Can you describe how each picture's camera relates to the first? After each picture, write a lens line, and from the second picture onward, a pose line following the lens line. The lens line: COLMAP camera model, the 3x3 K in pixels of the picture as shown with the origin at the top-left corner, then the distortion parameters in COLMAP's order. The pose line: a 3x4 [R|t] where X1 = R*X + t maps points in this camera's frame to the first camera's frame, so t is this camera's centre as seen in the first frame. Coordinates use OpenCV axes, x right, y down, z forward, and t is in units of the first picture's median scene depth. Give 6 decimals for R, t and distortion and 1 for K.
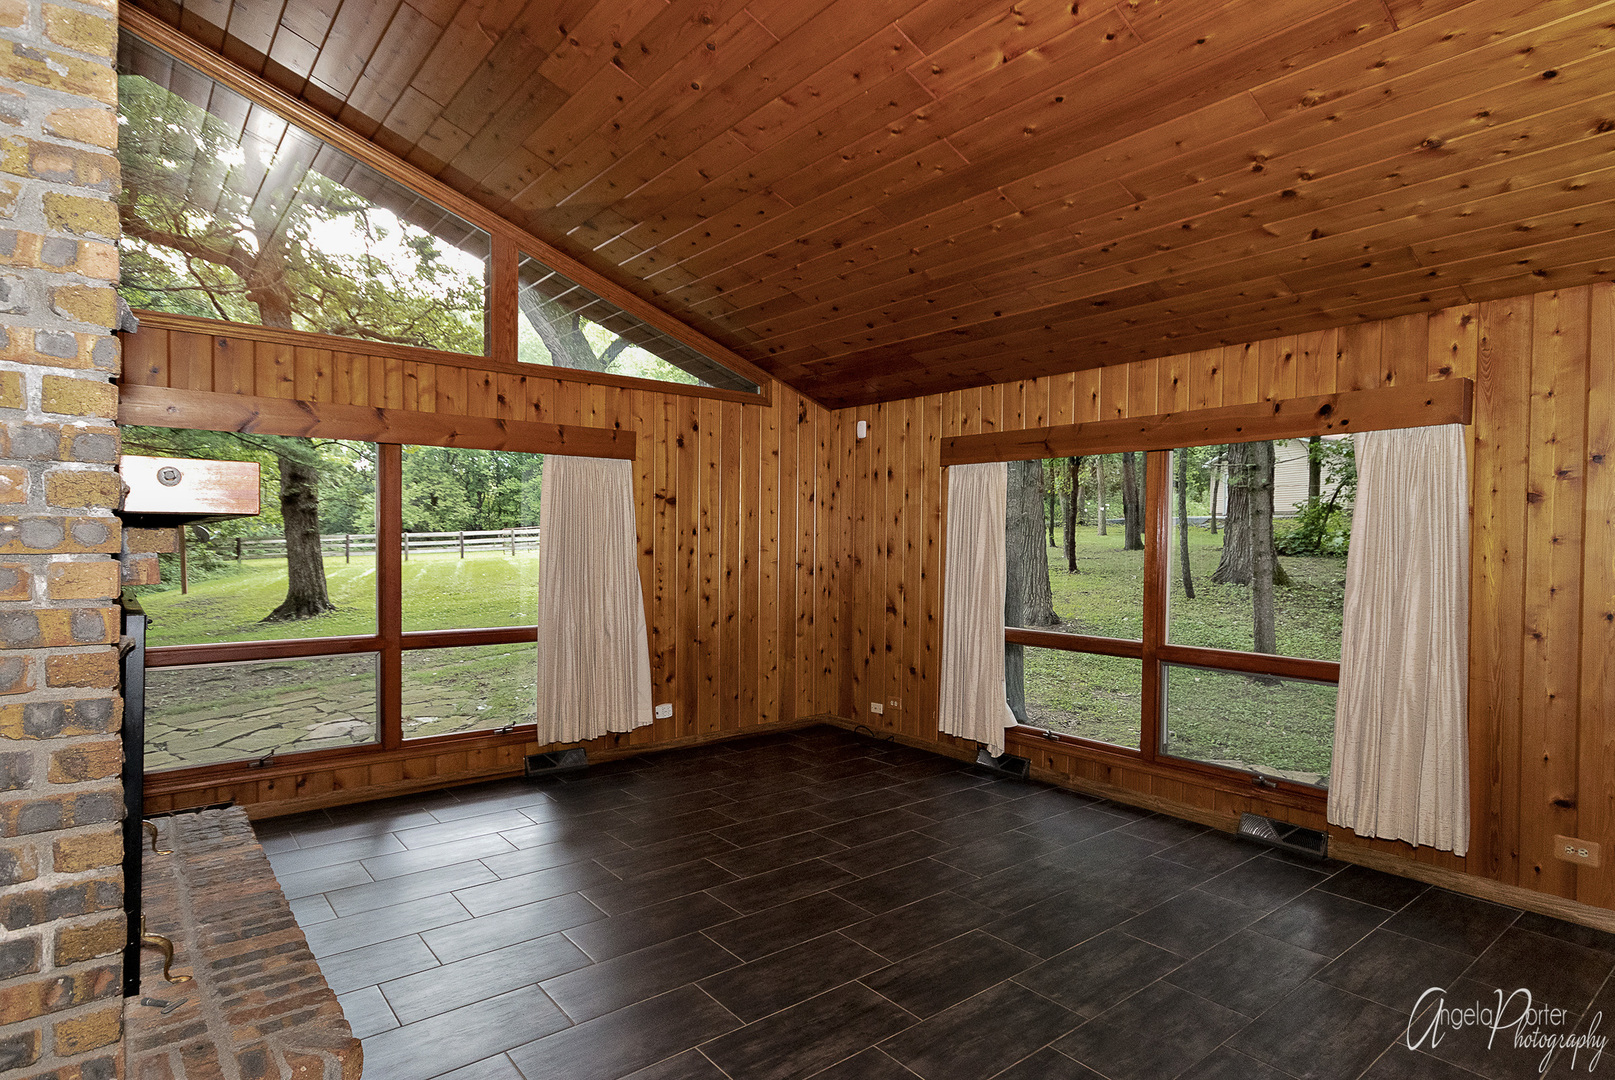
lens RADIAL K [[850.8, 0, 781.1], [0, 850.8, 545.5], [0, 0, 1]] dist [0.001946, 0.000660]
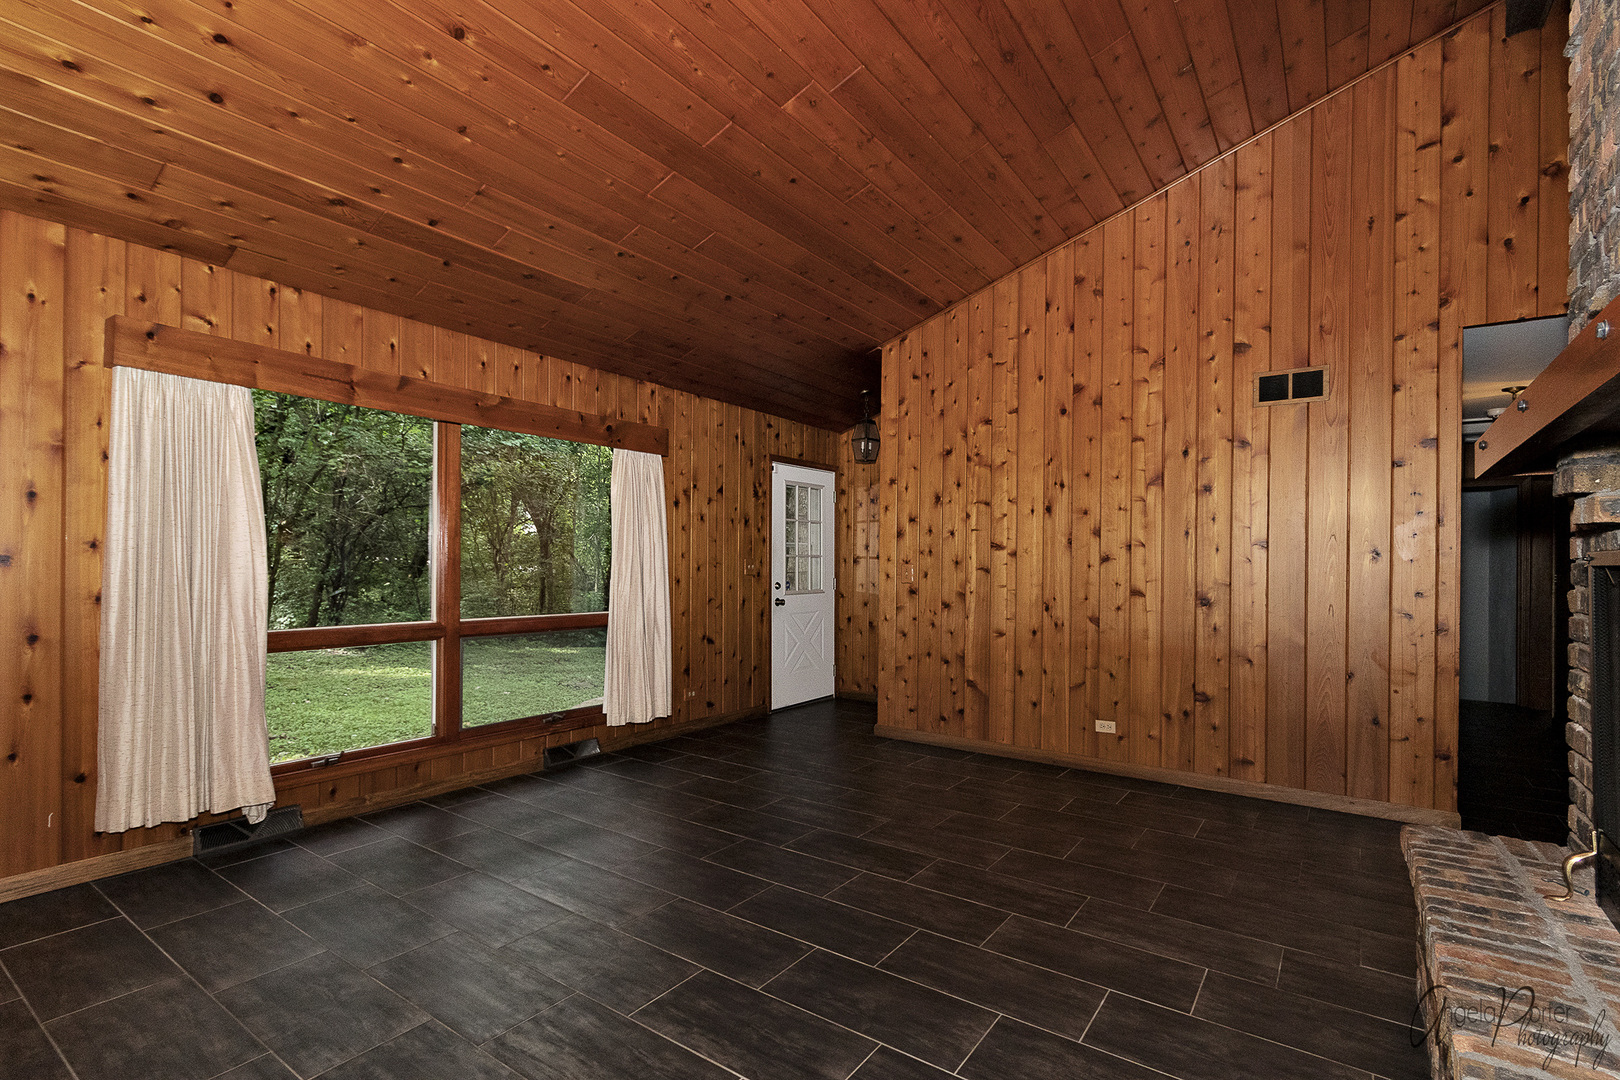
lens RADIAL K [[768.0, 0, 815.9], [0, 768.0, 565.0], [0, 0, 1]] dist [0.002383, 0.001148]
pose [[-0.286416, -0.014520, 0.957995, -0.526916], [-0.012945, 0.999853, 0.011284, 0.033857], [-0.958018, -0.009170, -0.286562, 0.840209]]
